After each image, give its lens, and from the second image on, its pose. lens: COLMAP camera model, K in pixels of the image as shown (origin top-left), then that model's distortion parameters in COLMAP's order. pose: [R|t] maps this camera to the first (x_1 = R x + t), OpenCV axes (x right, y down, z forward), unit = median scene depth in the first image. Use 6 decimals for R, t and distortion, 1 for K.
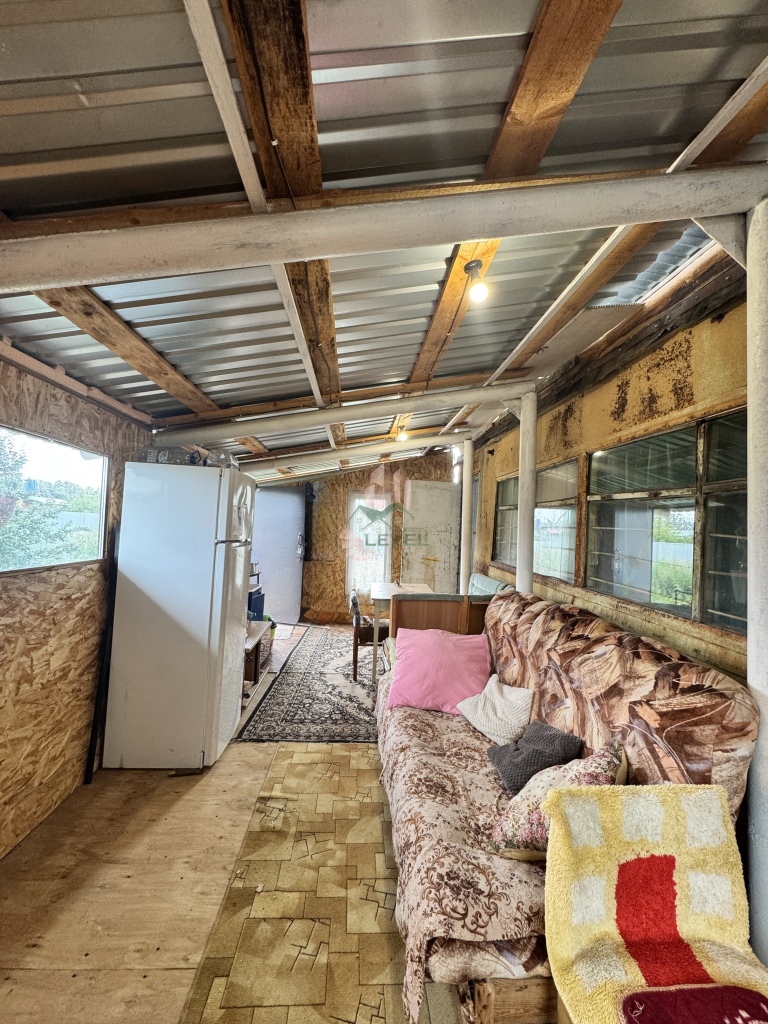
lens RADIAL K [[408.8, 0, 384.0], [0, 408.8, 512.0], [0, 0, 1]] dist [-0.001656, 0.000052]
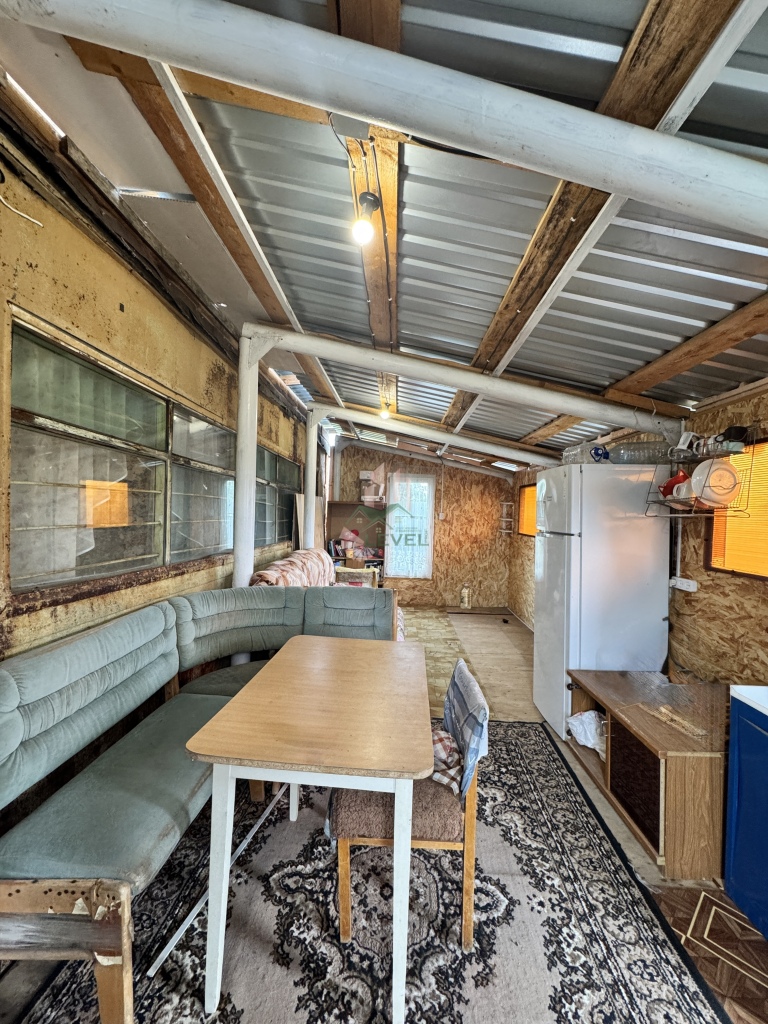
lens RADIAL K [[408.8, 0, 384.0], [0, 408.8, 512.0], [0, 0, 1]] dist [-0.001656, 0.000052]
pose [[-0.992801, -0.054992, 0.106402, -0.031160], [-0.059958, 0.997229, -0.044040, 0.067619], [-0.103685, -0.050102, -0.993347, 1.705980]]
